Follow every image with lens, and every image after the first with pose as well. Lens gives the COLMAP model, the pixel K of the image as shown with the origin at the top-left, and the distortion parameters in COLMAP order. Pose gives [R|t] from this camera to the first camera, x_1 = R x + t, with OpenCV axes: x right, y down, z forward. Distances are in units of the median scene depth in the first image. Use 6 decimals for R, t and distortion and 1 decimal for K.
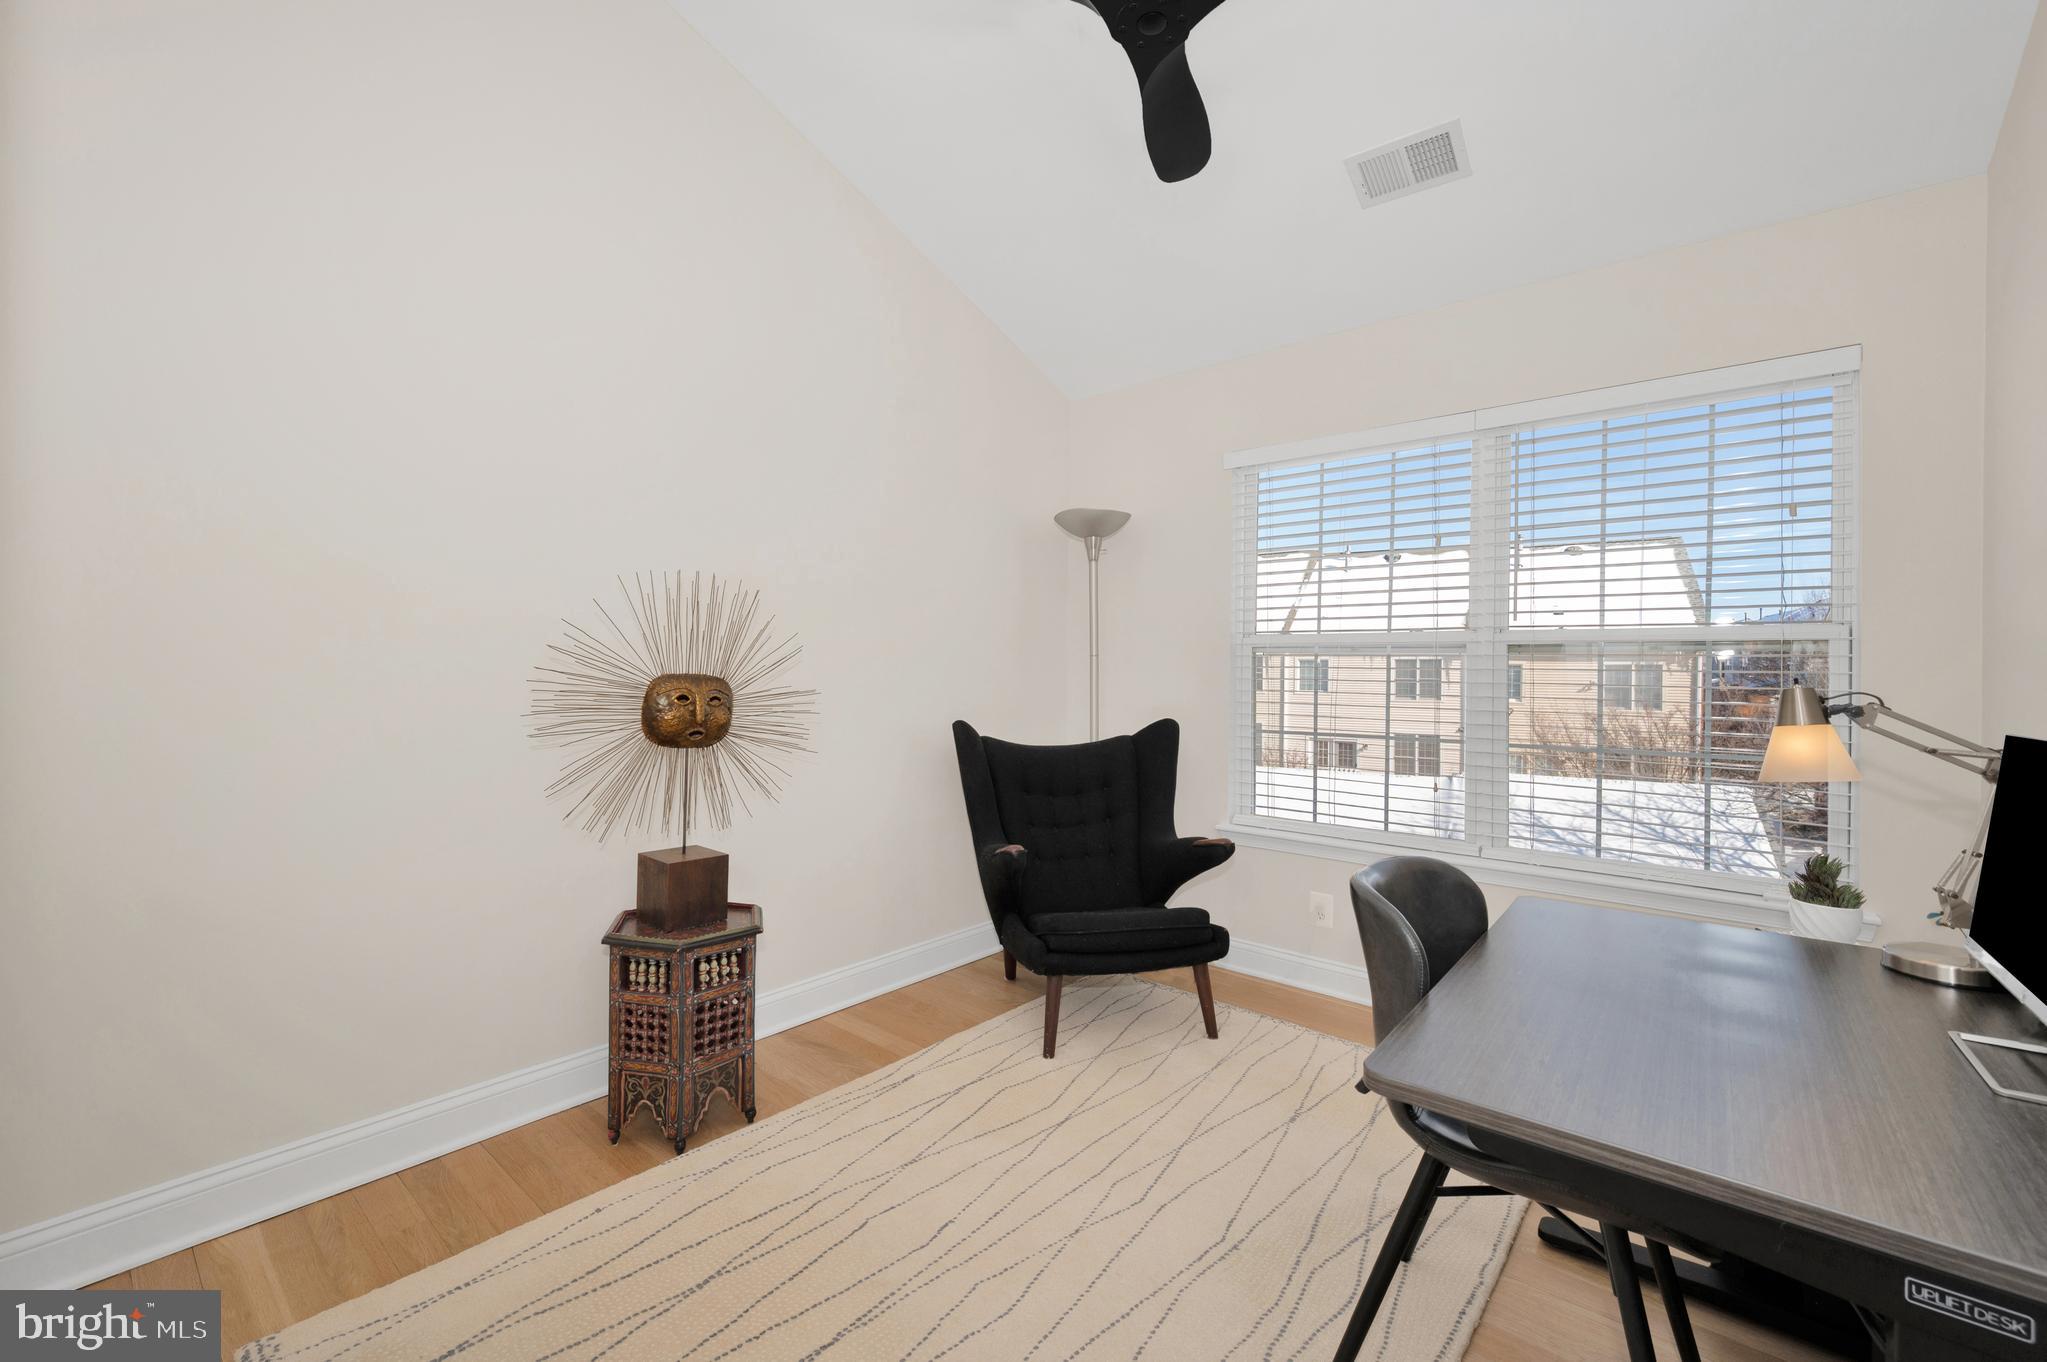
lens RADIAL K [[837.0, 0, 1022.5], [0, 837.0, 673.7], [0, 0, 1]] dist [0.000020, -0.000085]
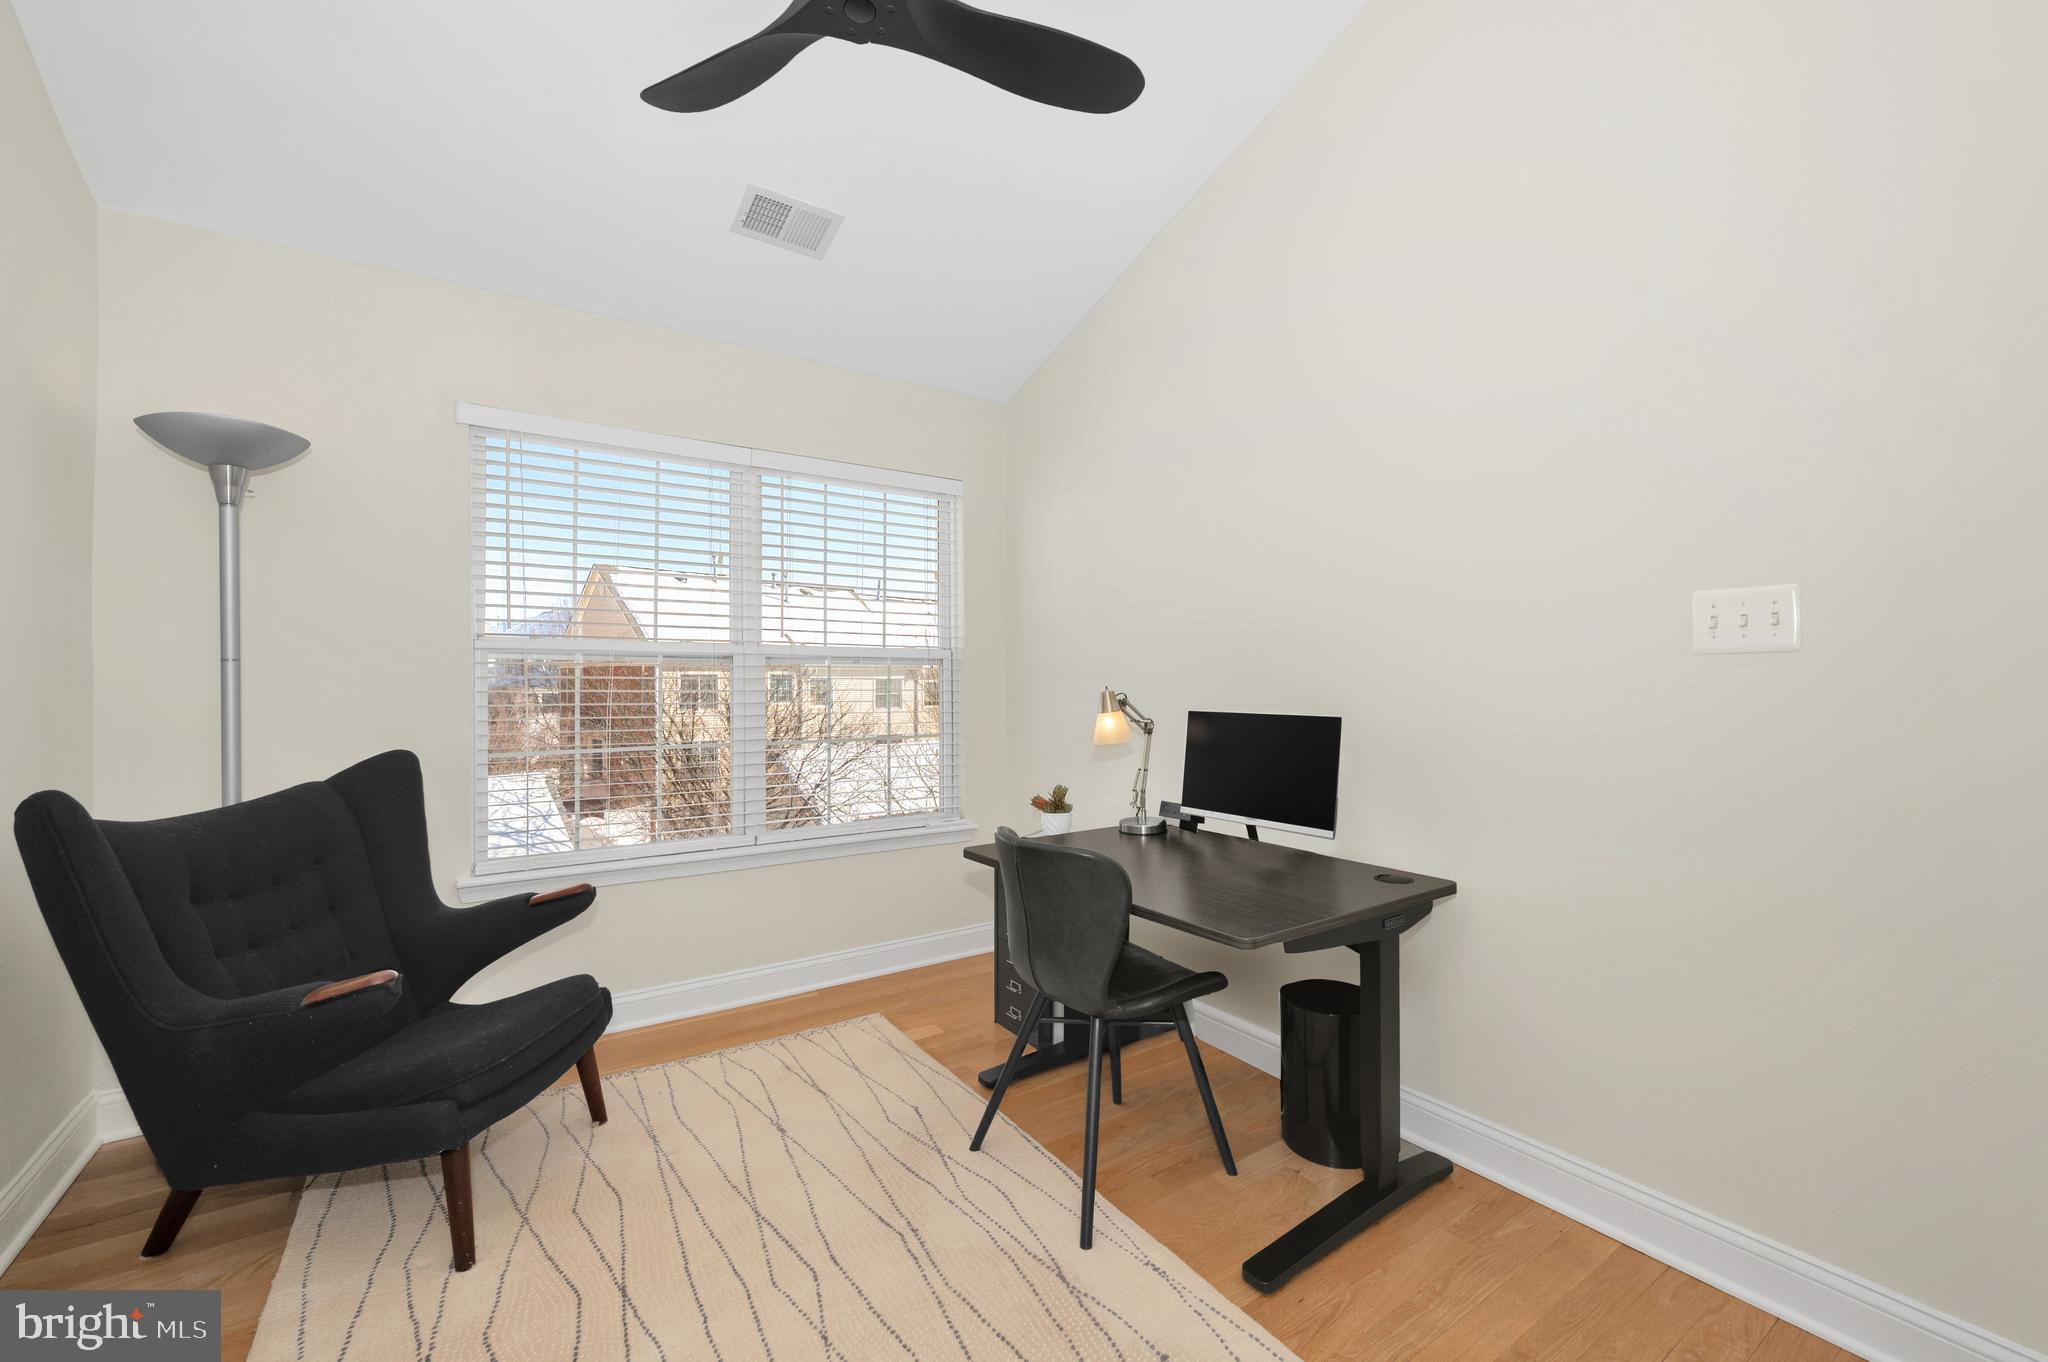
lens RADIAL K [[814.2, 0, 1030.0], [0, 814.2, 677.8], [0, 0, 1]] dist [-0.026359, -0.000162]
pose [[0.258818, -0.006195, 0.965906, -0.394286], [0.007322, 0.999963, 0.004452, -0.008035], [-0.965898, 0.005920, 0.258854, 0.343115]]
